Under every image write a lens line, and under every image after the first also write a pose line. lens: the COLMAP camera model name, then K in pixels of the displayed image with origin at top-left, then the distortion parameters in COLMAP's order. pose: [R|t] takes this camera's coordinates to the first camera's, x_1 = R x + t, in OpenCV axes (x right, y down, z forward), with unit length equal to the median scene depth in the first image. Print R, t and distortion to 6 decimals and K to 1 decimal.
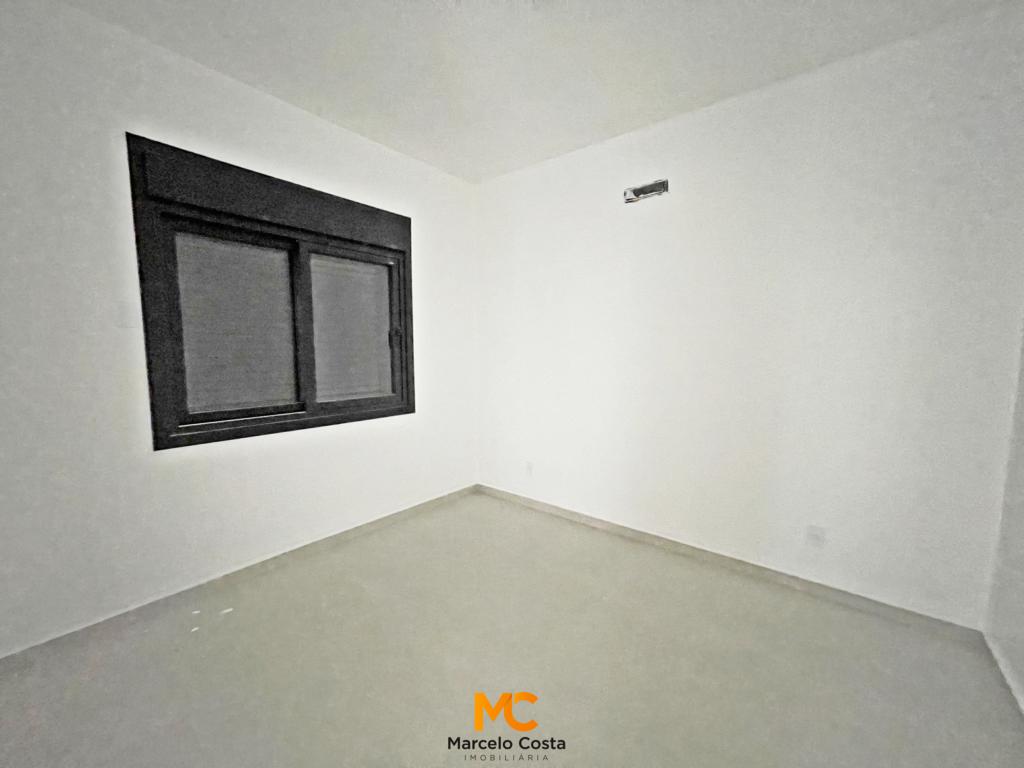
lens RADIAL K [[414.7, 0, 521.4], [0, 414.7, 387.4], [0, 0, 1]] dist [0.000497, -0.000120]
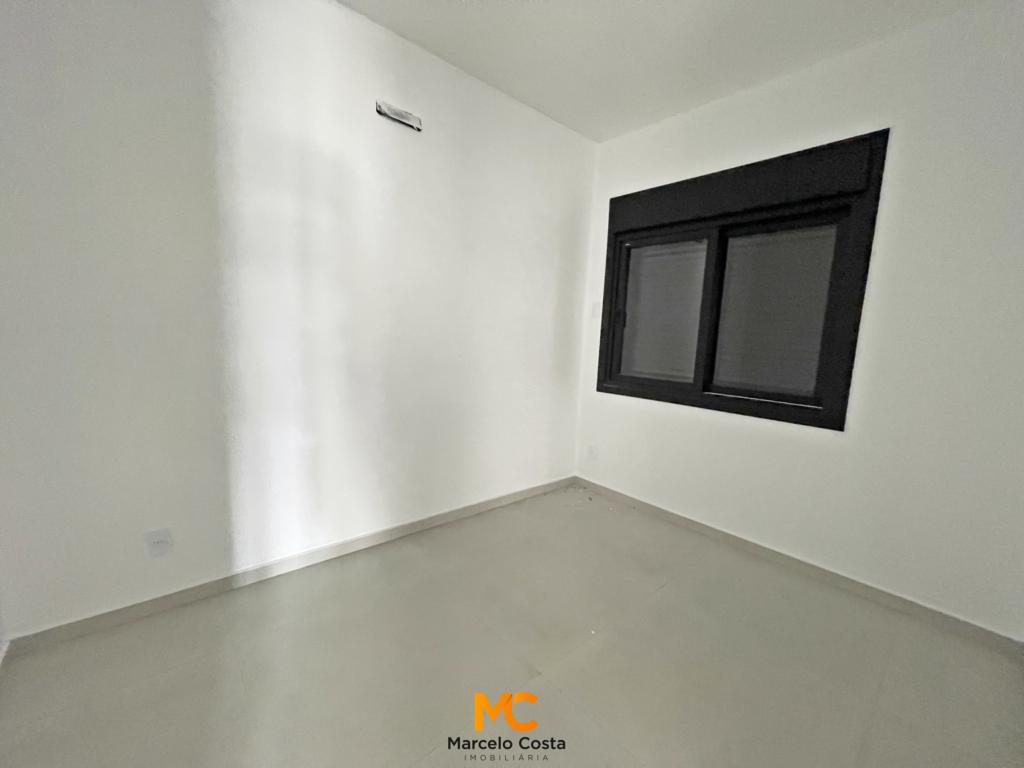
lens RADIAL K [[414.7, 0, 521.4], [0, 414.7, 387.4], [0, 0, 1]] dist [0.000497, -0.000120]
pose [[-0.176039, 0.134639, -0.975132, 0.570425], [-0.118342, 0.980523, 0.156748, -0.061287], [0.977244, 0.142993, -0.156677, 0.692242]]
